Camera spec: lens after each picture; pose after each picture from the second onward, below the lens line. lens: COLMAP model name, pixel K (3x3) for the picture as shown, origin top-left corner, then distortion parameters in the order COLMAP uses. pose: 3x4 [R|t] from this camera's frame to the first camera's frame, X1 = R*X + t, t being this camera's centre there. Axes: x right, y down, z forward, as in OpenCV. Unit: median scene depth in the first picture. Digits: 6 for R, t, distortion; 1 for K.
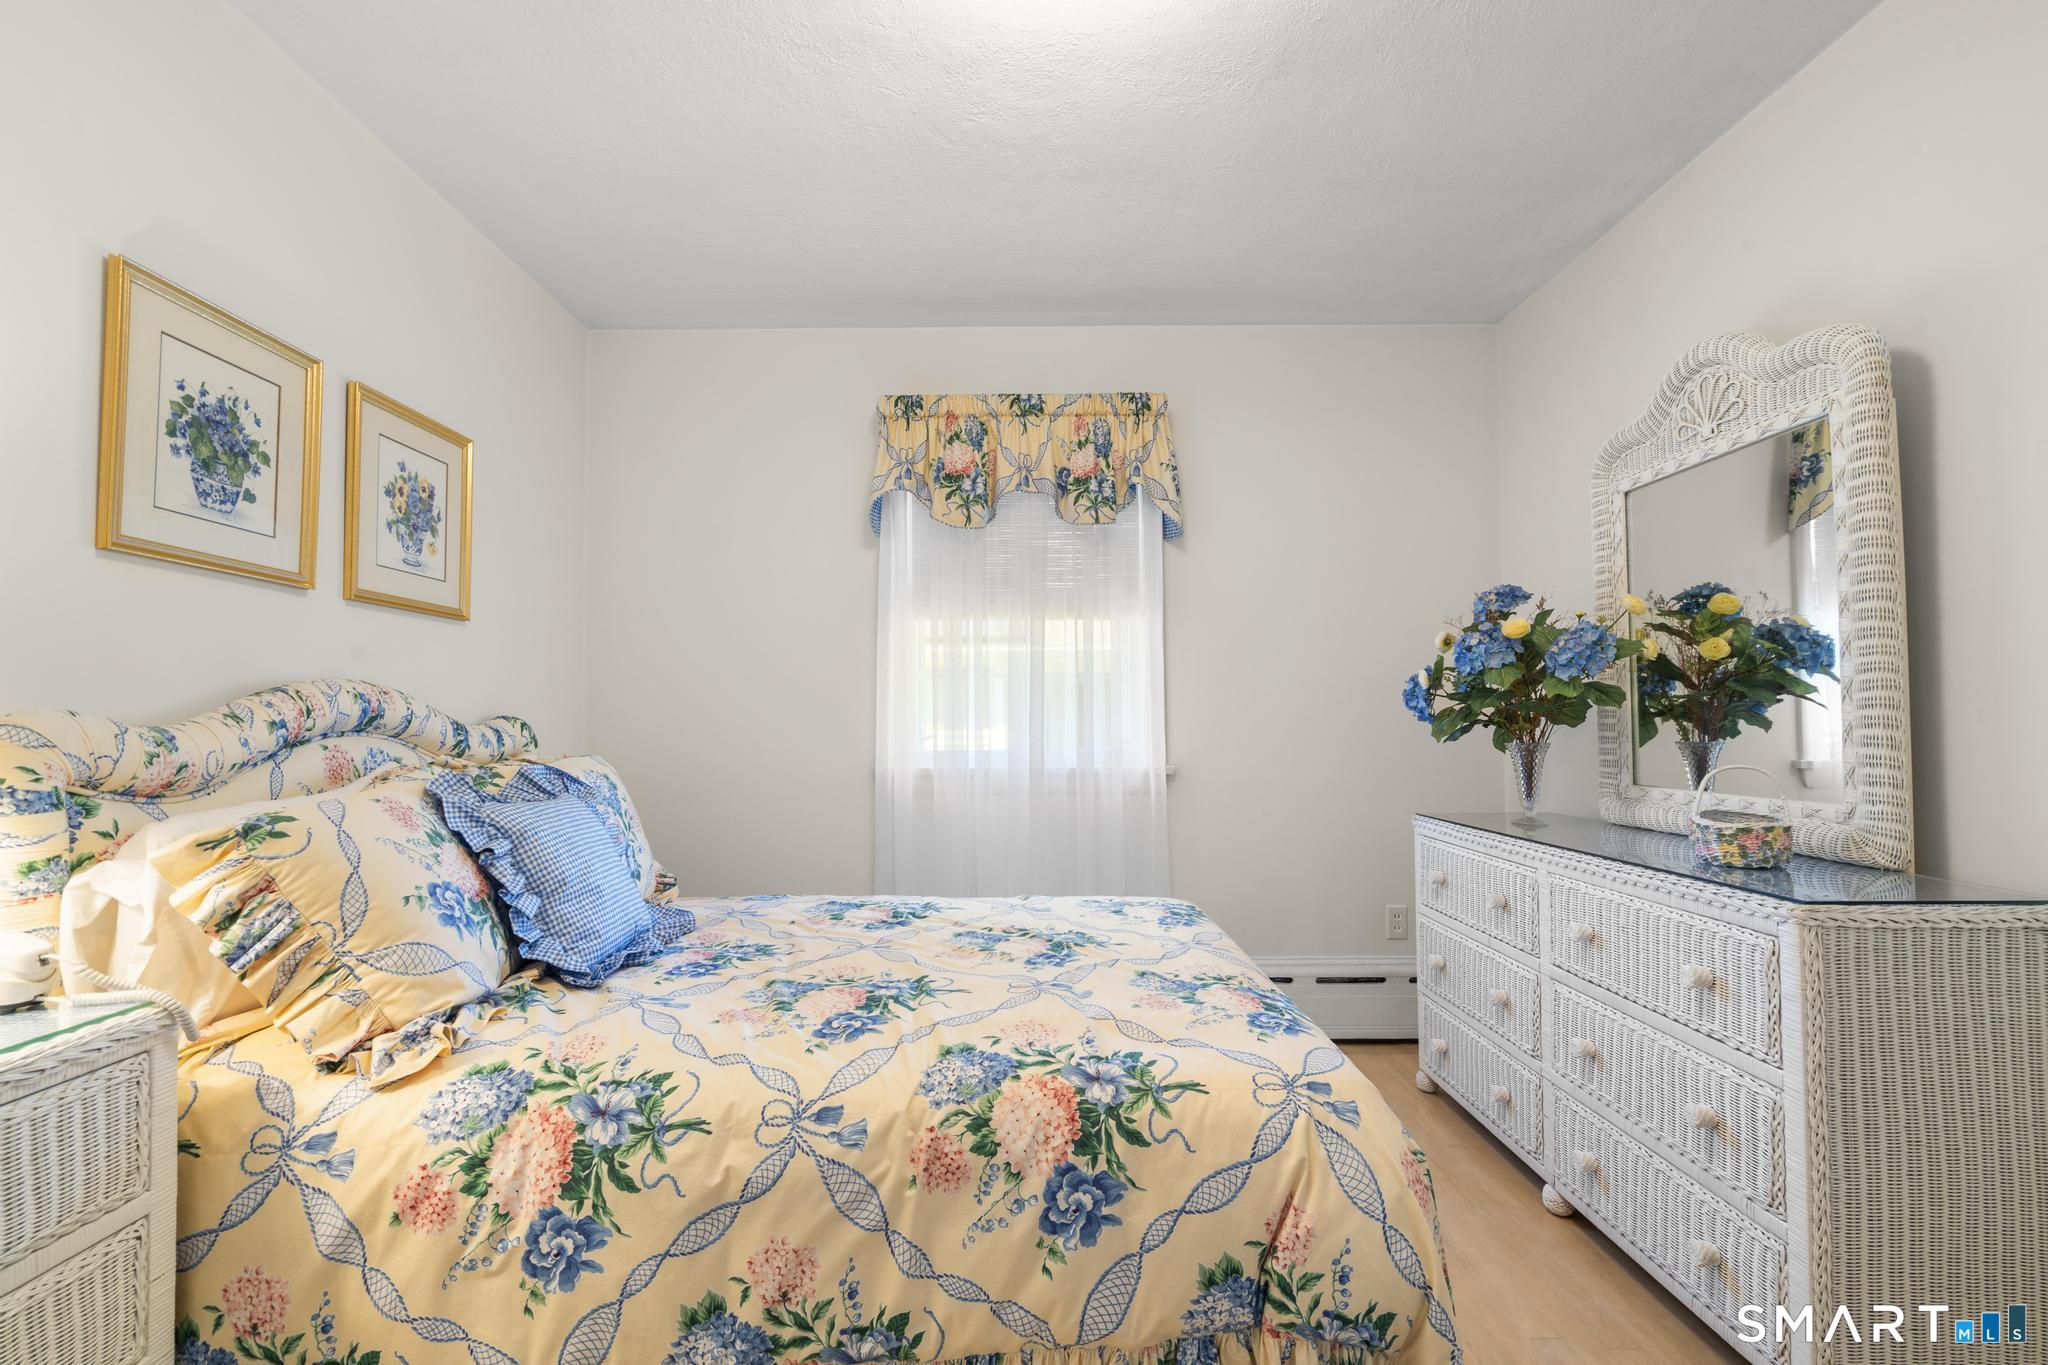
lens RADIAL K [[919.8, 0, 1016.8], [0, 919.8, 696.0], [0, 0, 1]] dist [-0.007907, 0.005878]
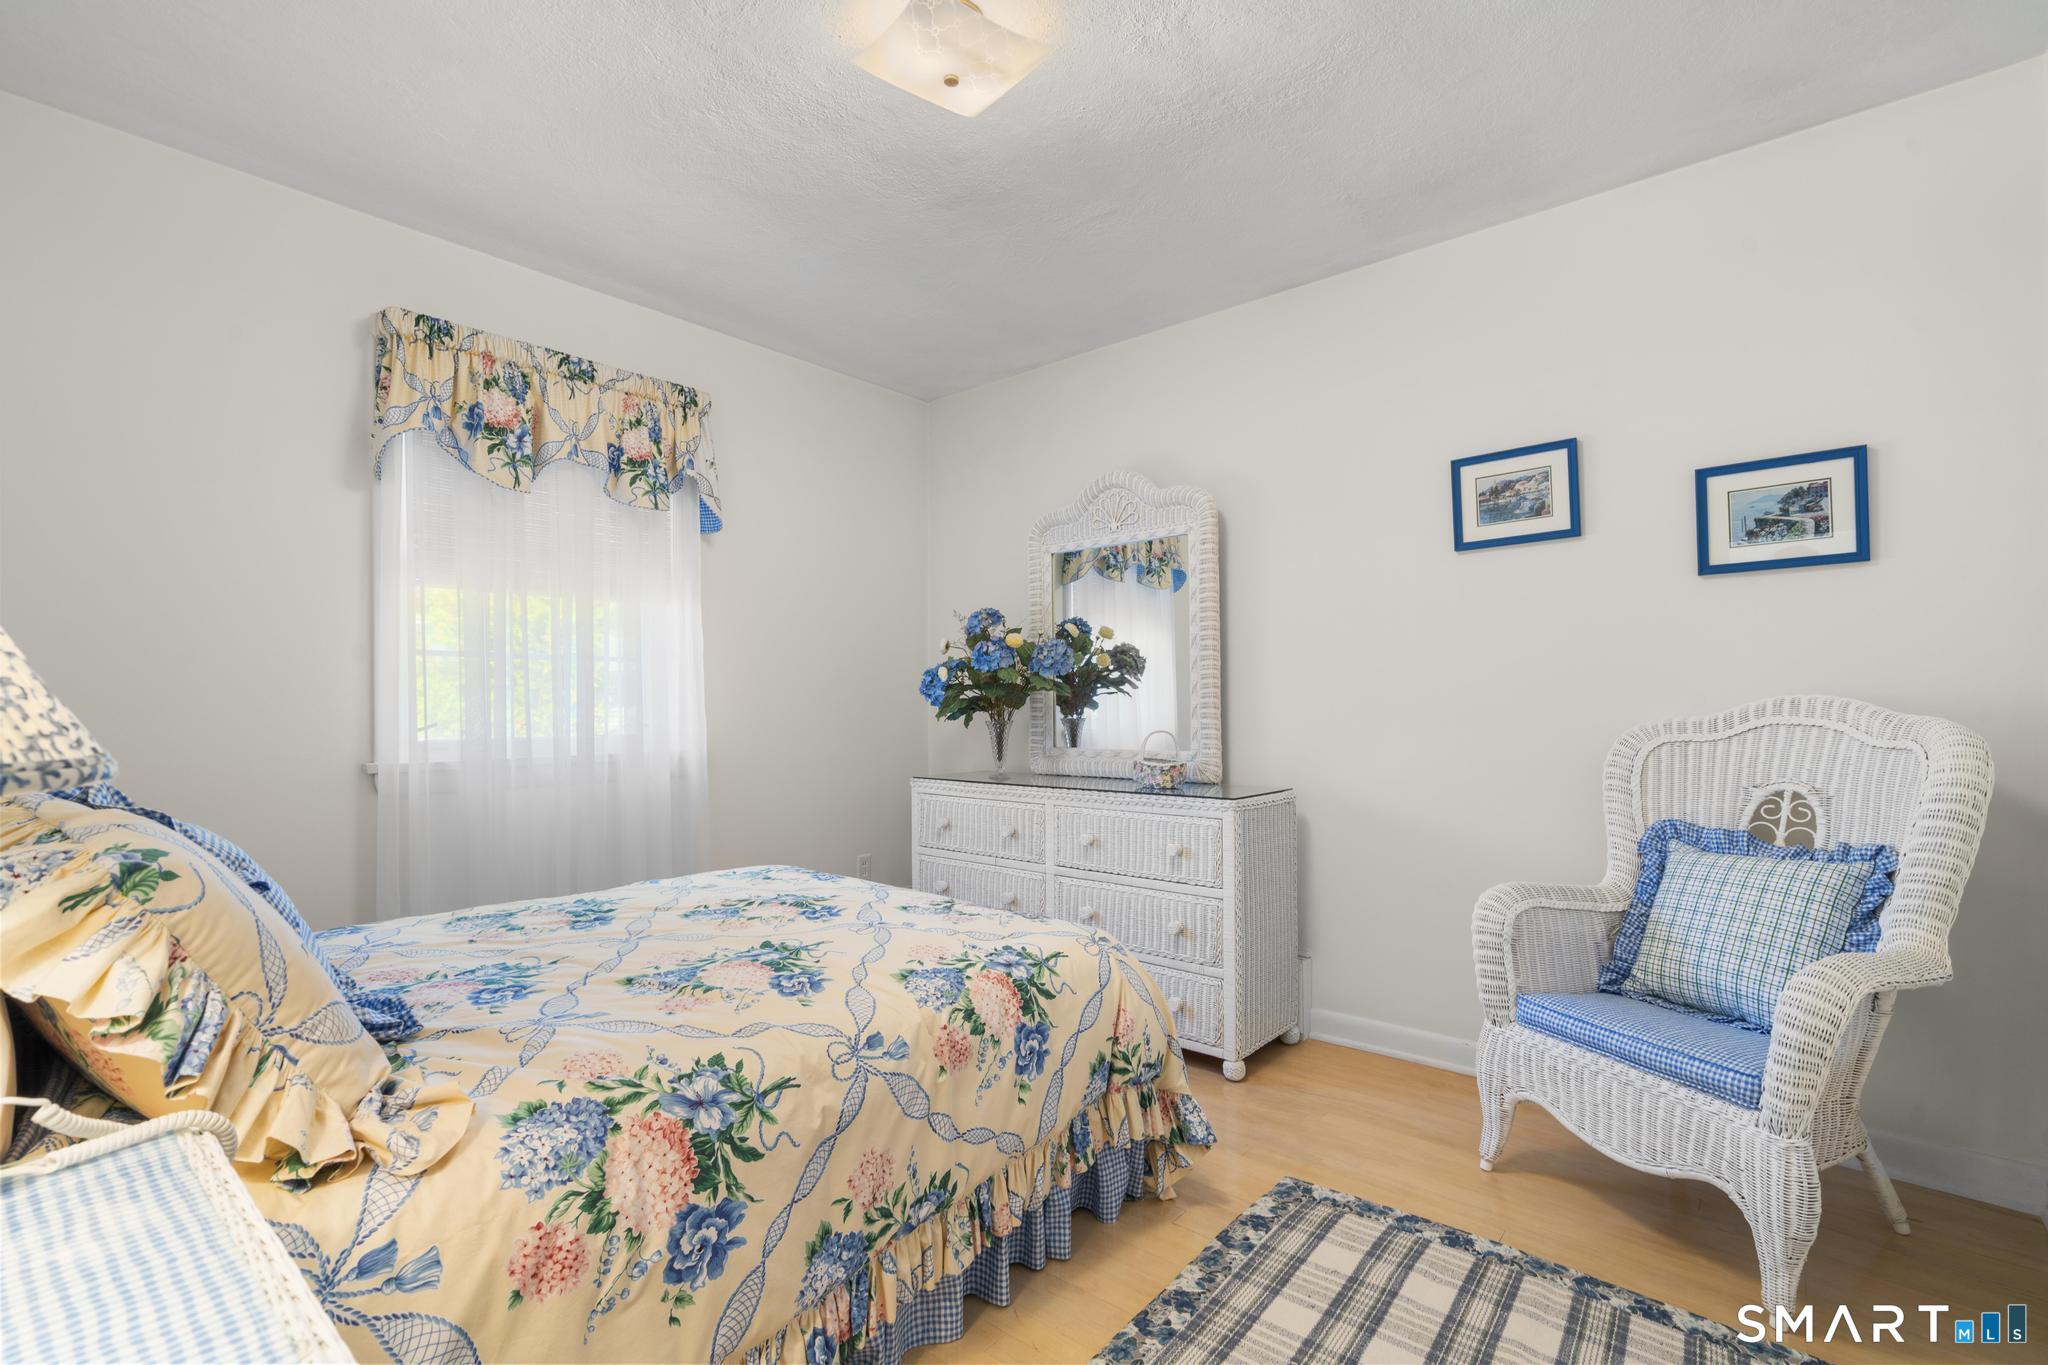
lens RADIAL K [[919.8, 0, 1016.8], [0, 919.8, 696.0], [0, 0, 1]] dist [-0.007907, 0.005878]
pose [[0.646129, 0.007602, 0.763190, -0.970340], [-0.018878, 0.999804, 0.006024, 0.006330], [-0.762995, -0.018300, 0.646146, 0.112553]]
